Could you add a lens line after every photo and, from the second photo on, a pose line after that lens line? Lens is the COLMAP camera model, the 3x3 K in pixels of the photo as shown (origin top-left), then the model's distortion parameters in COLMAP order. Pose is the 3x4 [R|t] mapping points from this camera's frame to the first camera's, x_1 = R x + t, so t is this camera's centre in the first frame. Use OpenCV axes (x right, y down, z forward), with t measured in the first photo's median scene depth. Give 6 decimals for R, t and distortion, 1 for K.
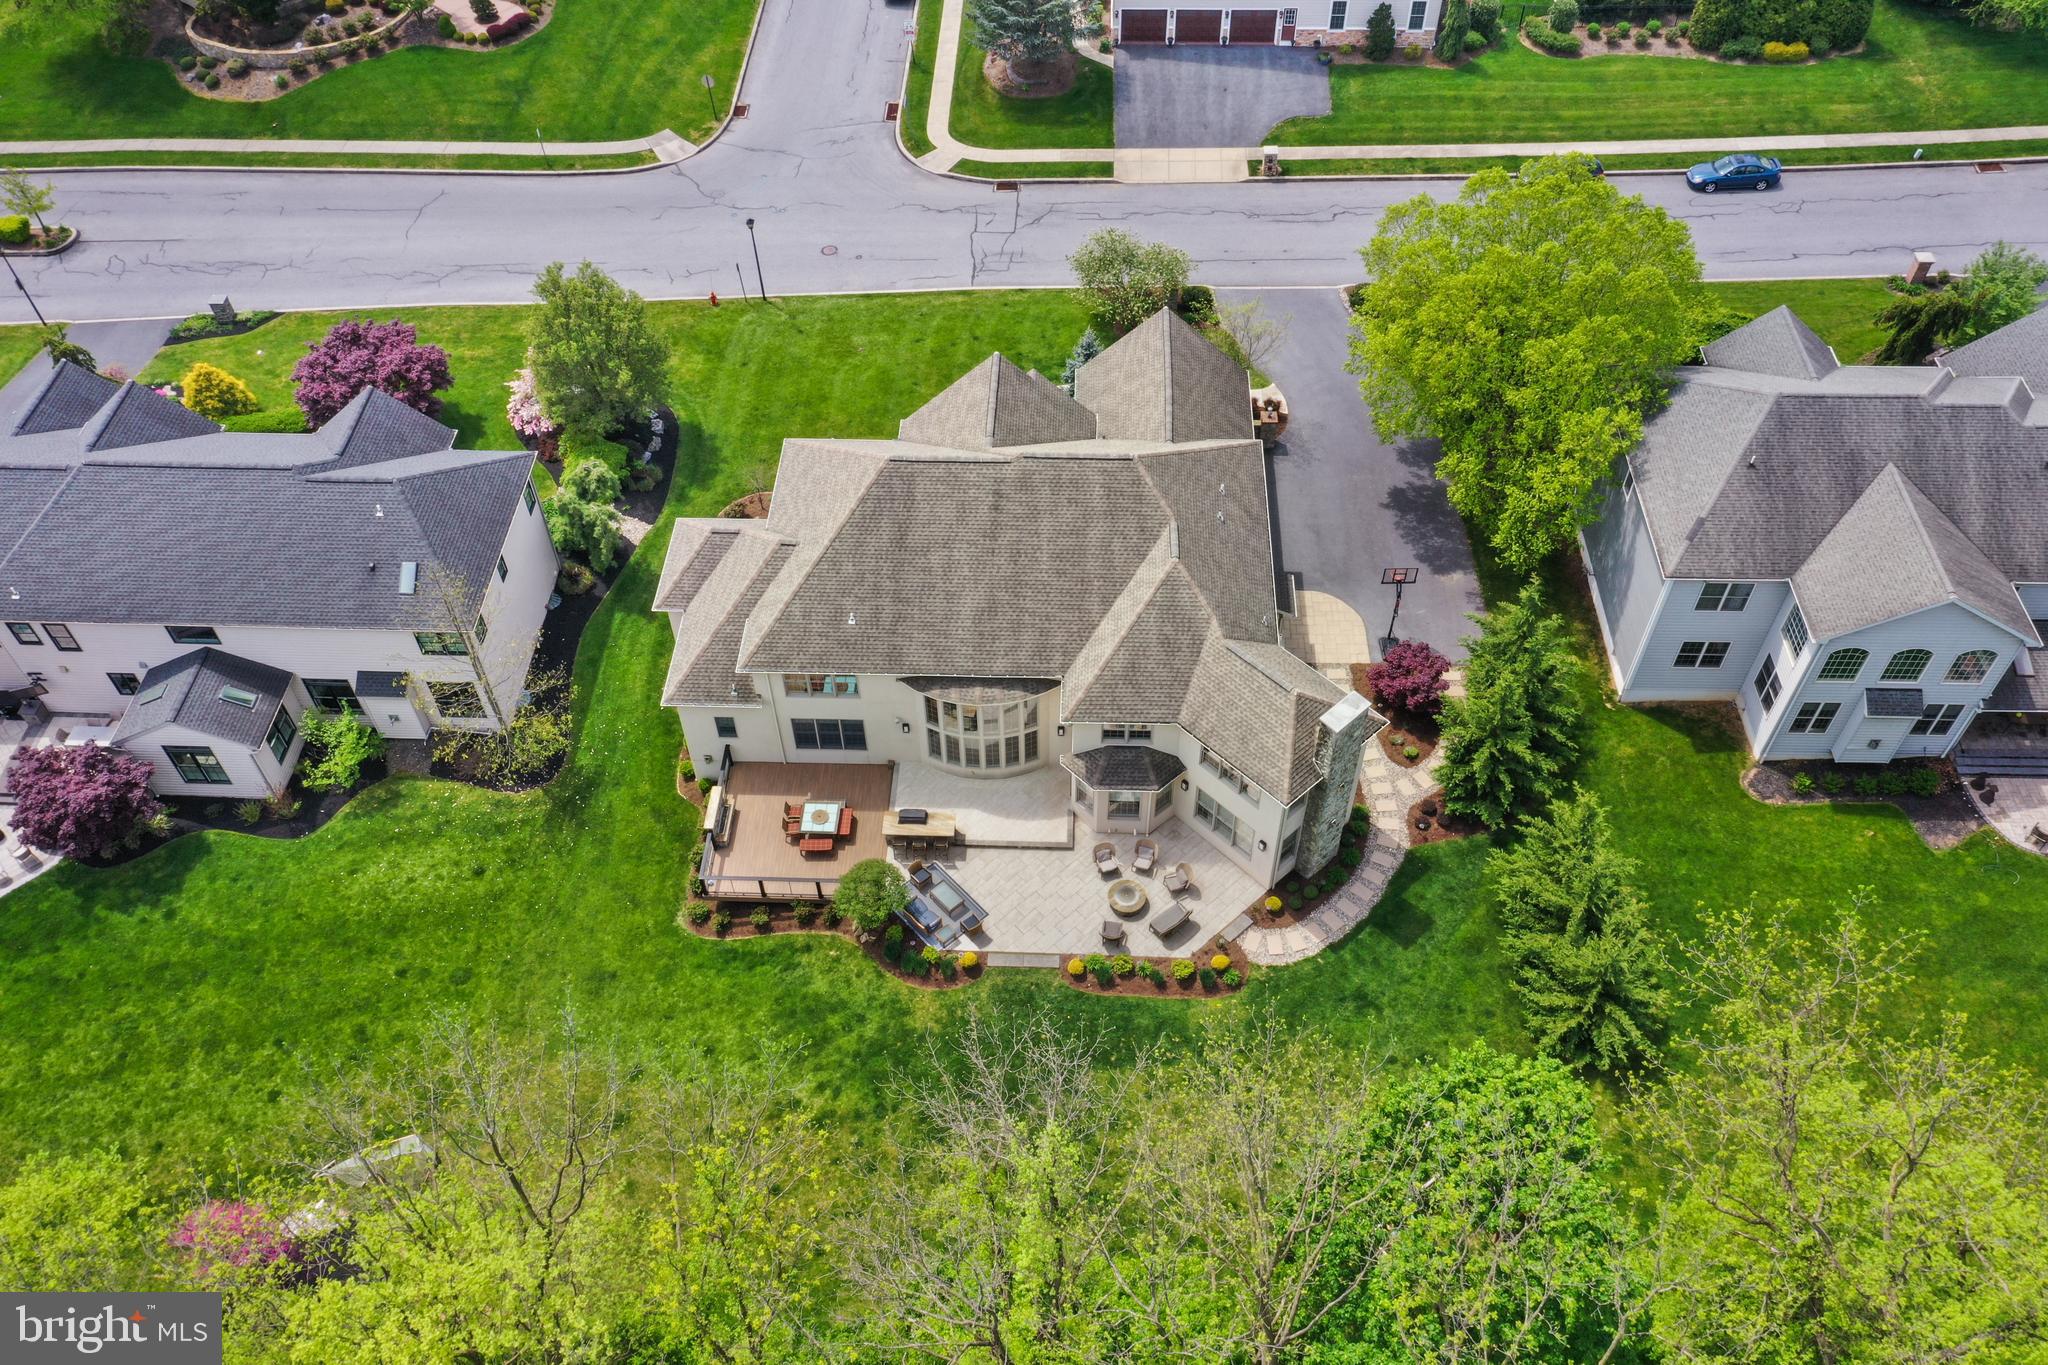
lens RADIAL K [[1639.9, 0, 1032.4], [0, 1639.9, 718.2], [0, 0, 1]] dist [0.007579, 0.002212]
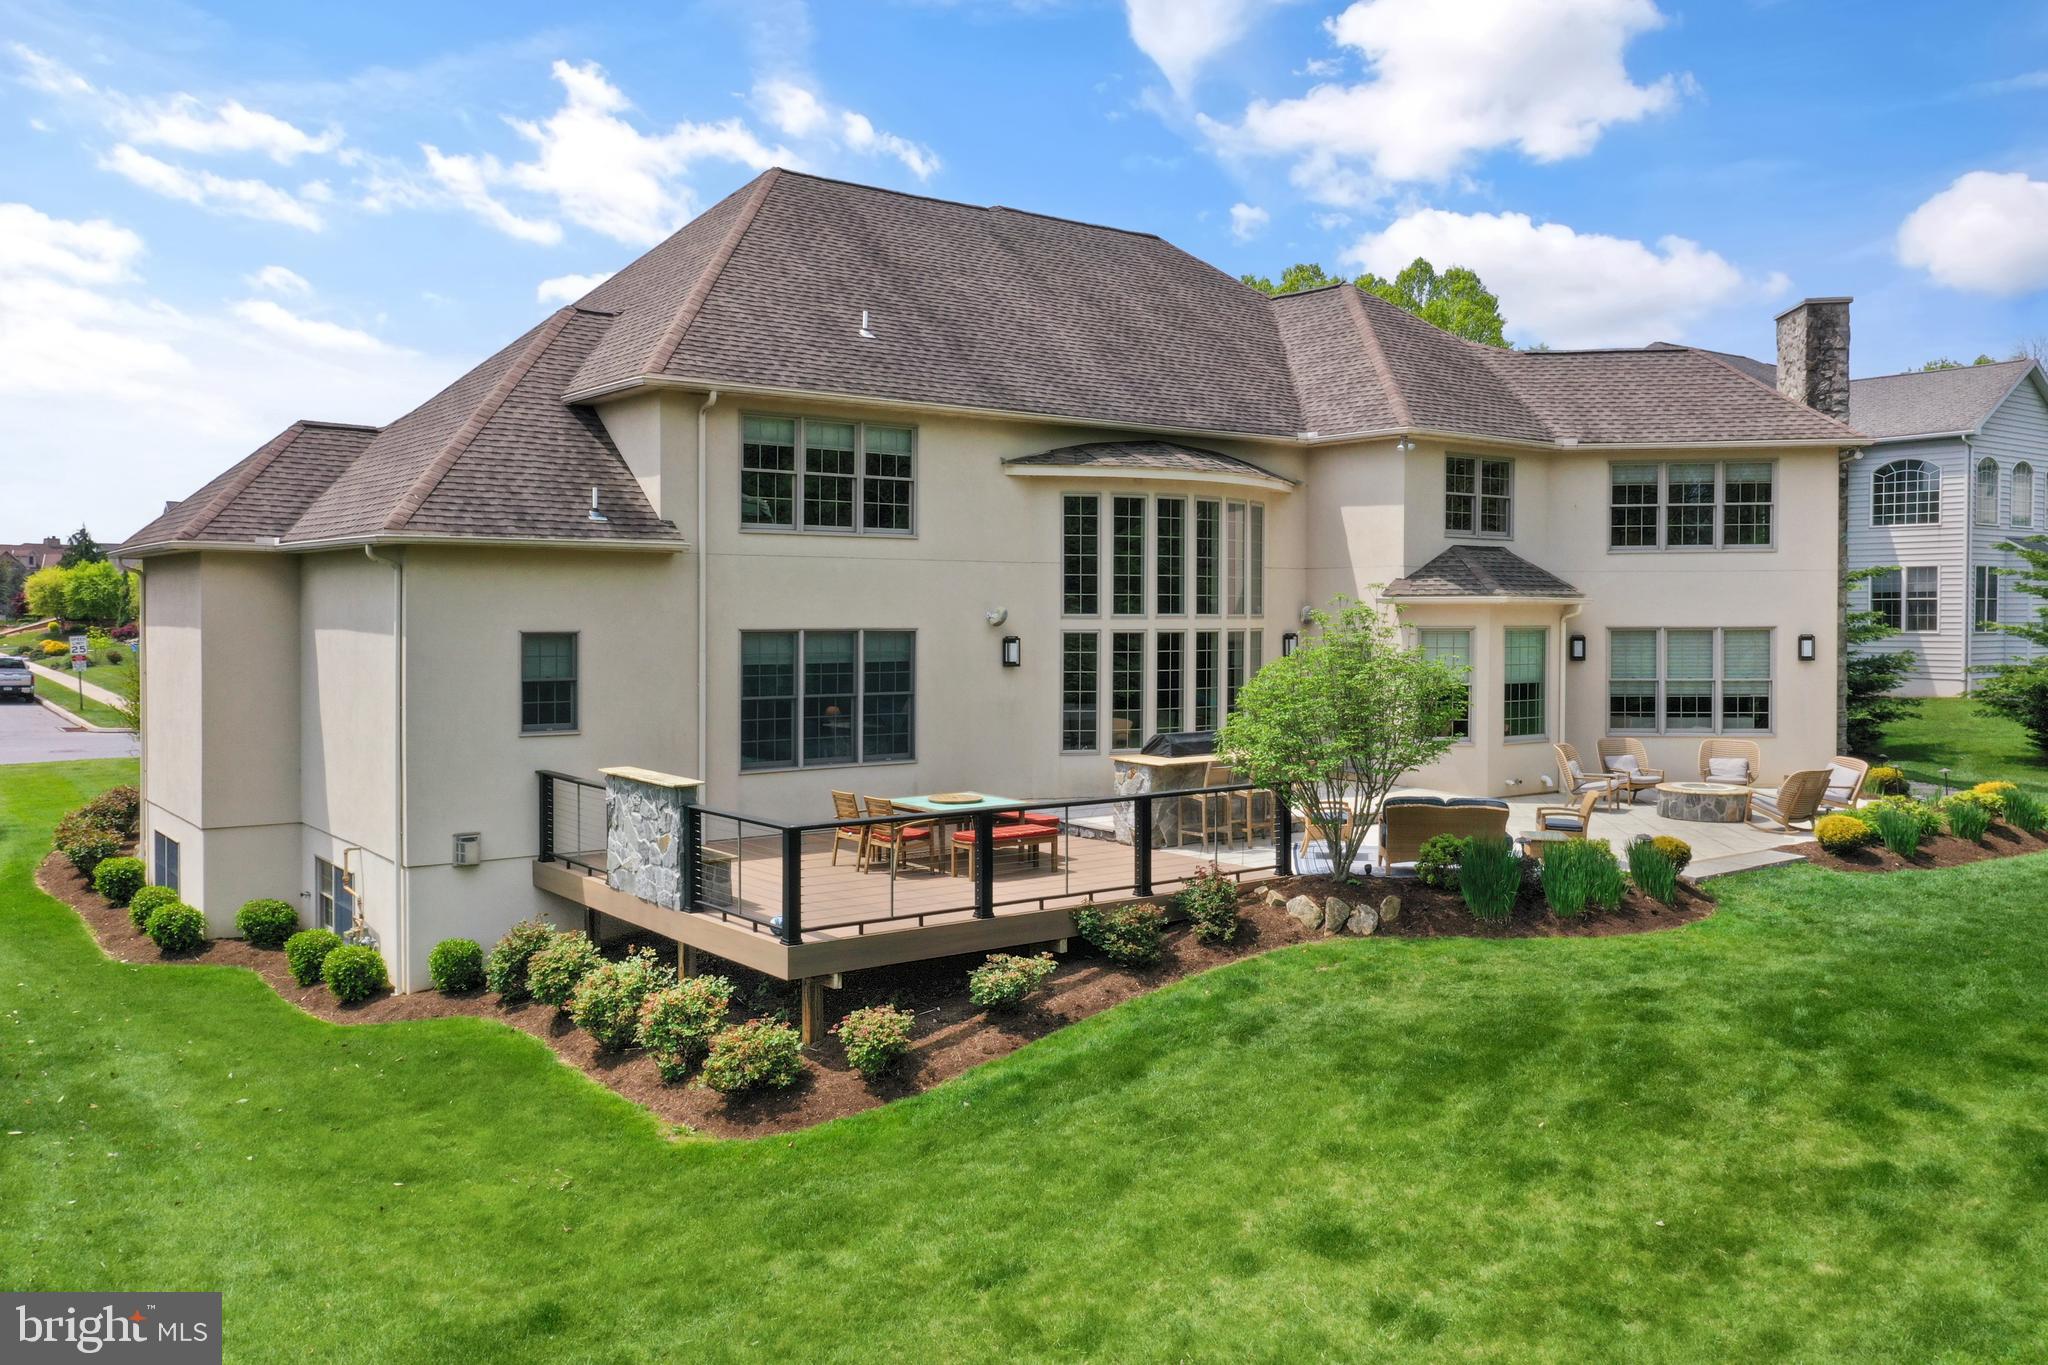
lens RADIAL K [[1581.3, 0, 1021.9], [0, 1581.3, 606.3], [0, 0, 1]] dist [0.066900, -0.107672]
pose [[0.779305, 0.005706, 0.626619, -0.312628], [0.486844, 0.624079, -0.611154, 0.231630], [-0.394547, 0.781341, 0.483569, 0.817843]]
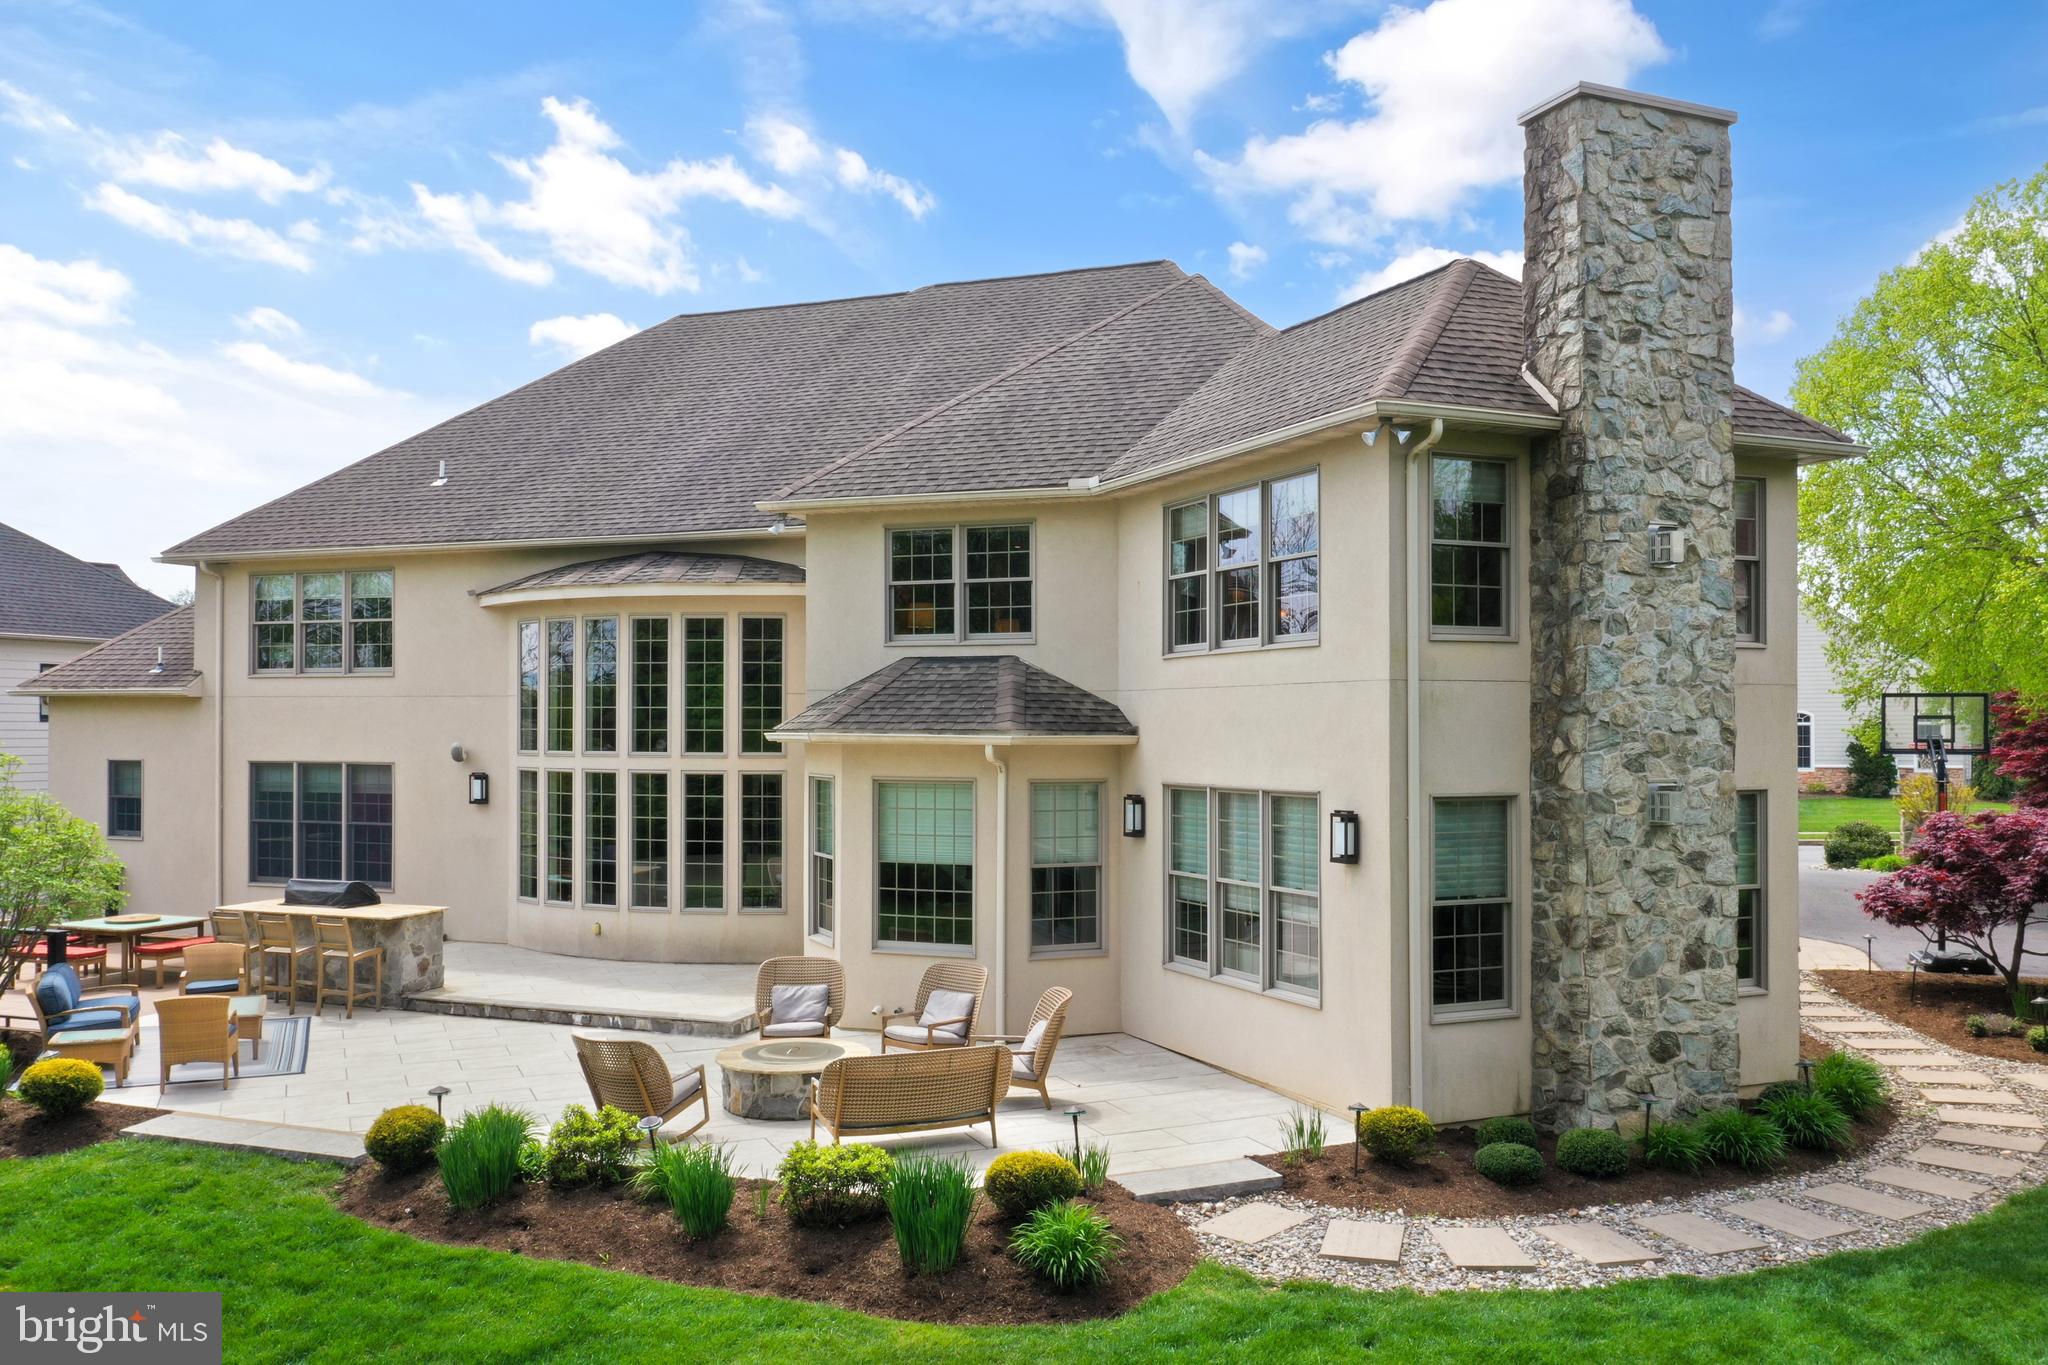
lens RADIAL K [[1639.9, 0, 1032.4], [0, 1639.9, 718.2], [0, 0, 1]] dist [0.007579, 0.002212]
pose [[0.943930, 0.005400, -0.330101, 0.167946], [-0.262841, 0.617326, -0.741500, 0.243641], [0.199776, 0.786689, 0.584132, 0.801191]]
